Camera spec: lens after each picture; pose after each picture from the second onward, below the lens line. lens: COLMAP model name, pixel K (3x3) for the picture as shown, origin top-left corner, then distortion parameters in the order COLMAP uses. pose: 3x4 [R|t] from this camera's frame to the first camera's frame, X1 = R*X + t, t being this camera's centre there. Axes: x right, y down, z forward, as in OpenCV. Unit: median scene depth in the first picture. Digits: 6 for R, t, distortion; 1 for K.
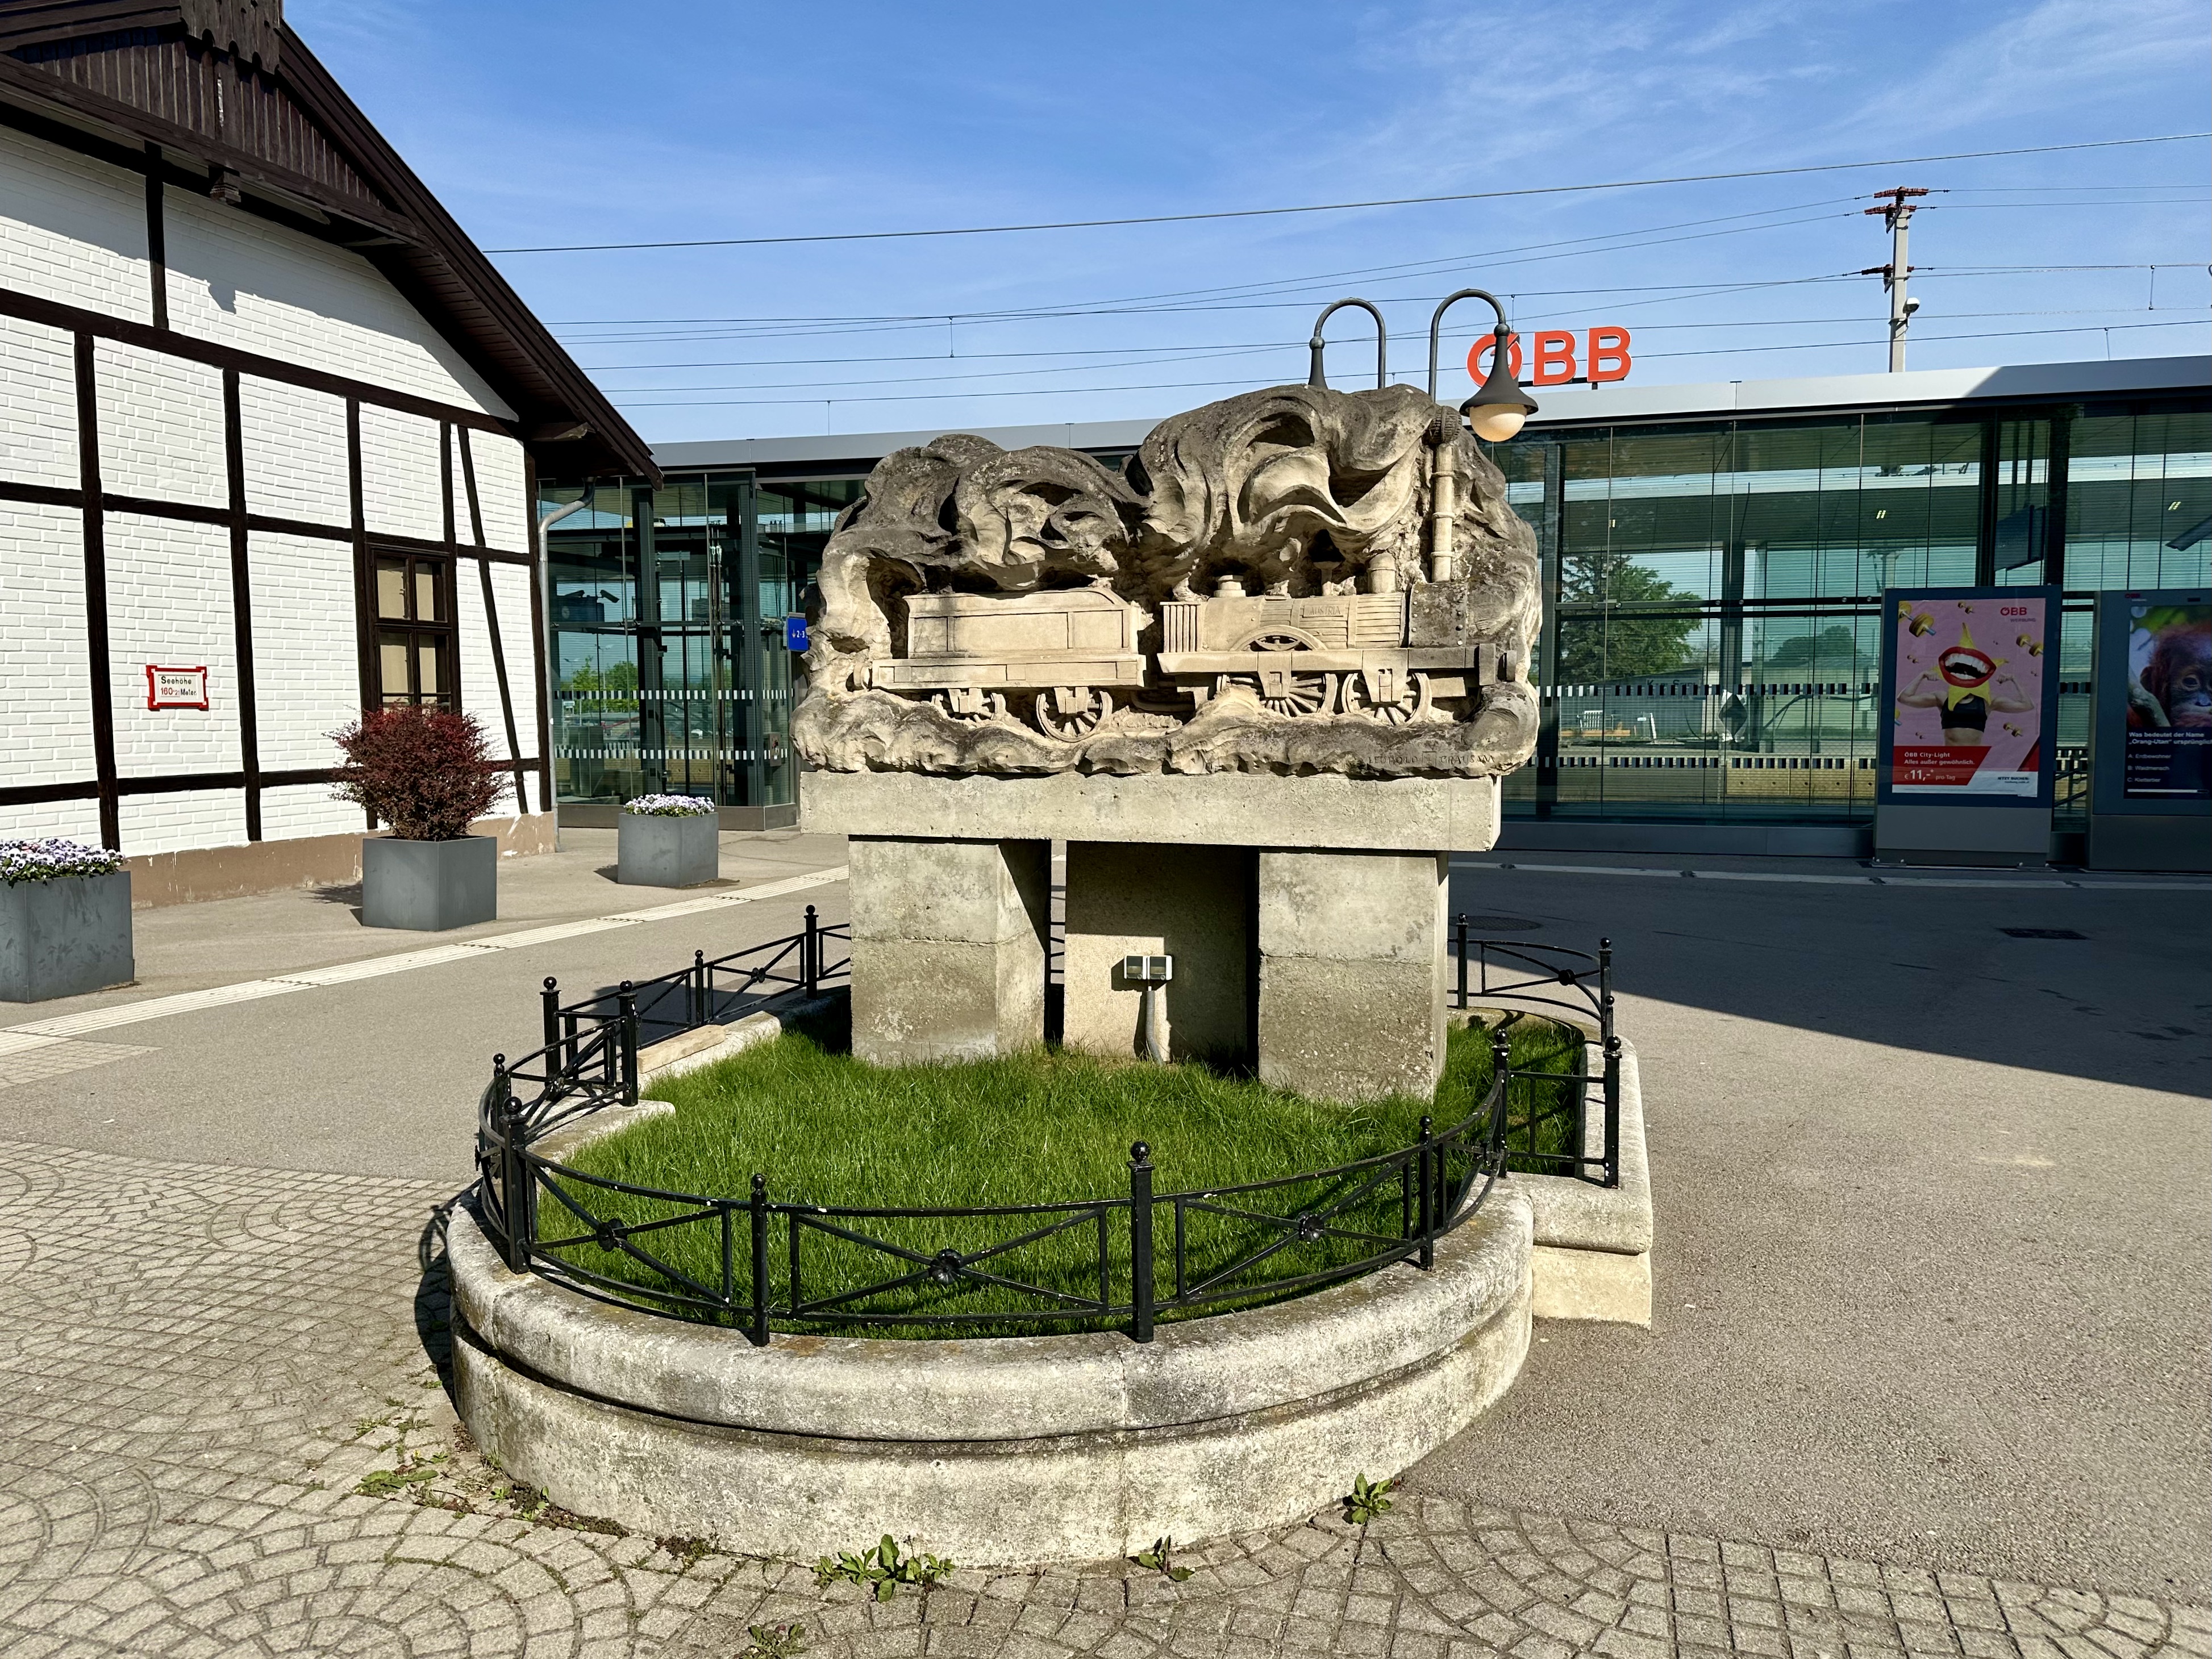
lens RADIAL K [[1620.6, 0, 1106.0], [0, 1620.6, 829.5], [0, 0, 1]] dist [0.010750, -0.004241]
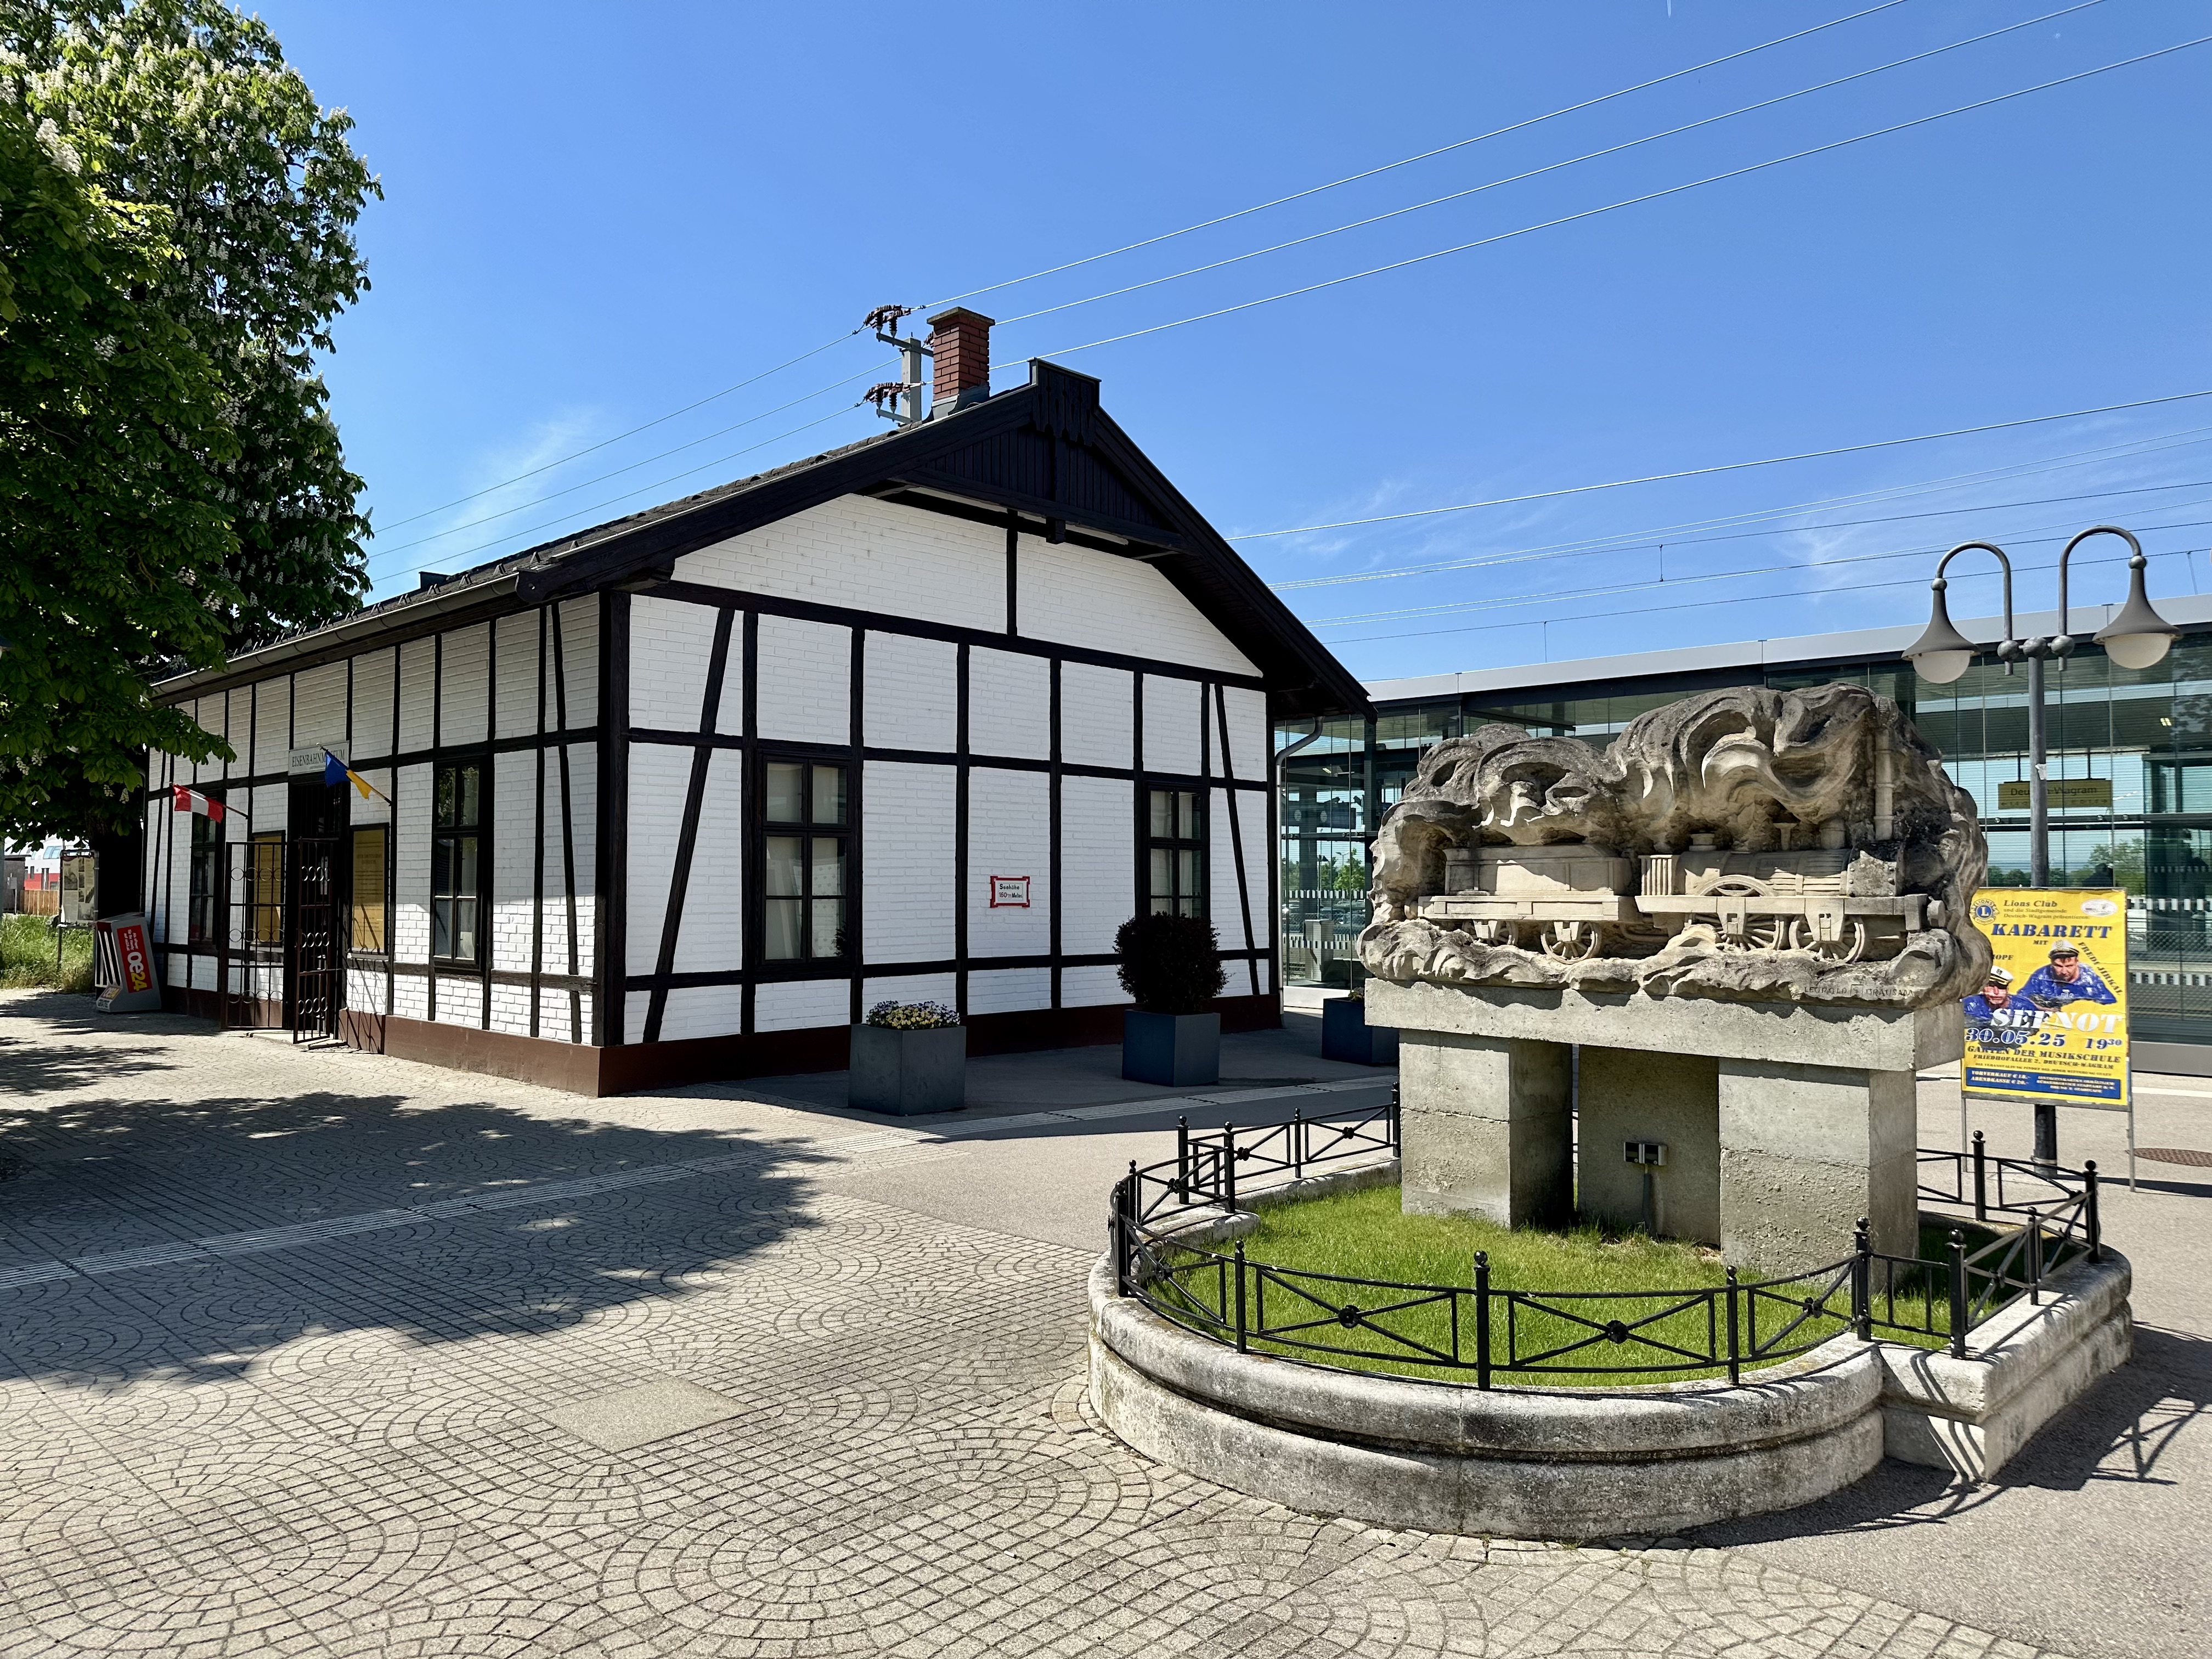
lens RADIAL K [[1523.2, 0, 1106.0], [0, 1523.2, 829.5], [0, 0, 1]] dist [0.023607, -0.001154]
pose [[0.892139, -0.006948, -0.451707, 0.199798], [-0.047357, 0.992934, -0.108804, -0.010808], [0.449272, 0.118460, 0.885507, -0.251471]]
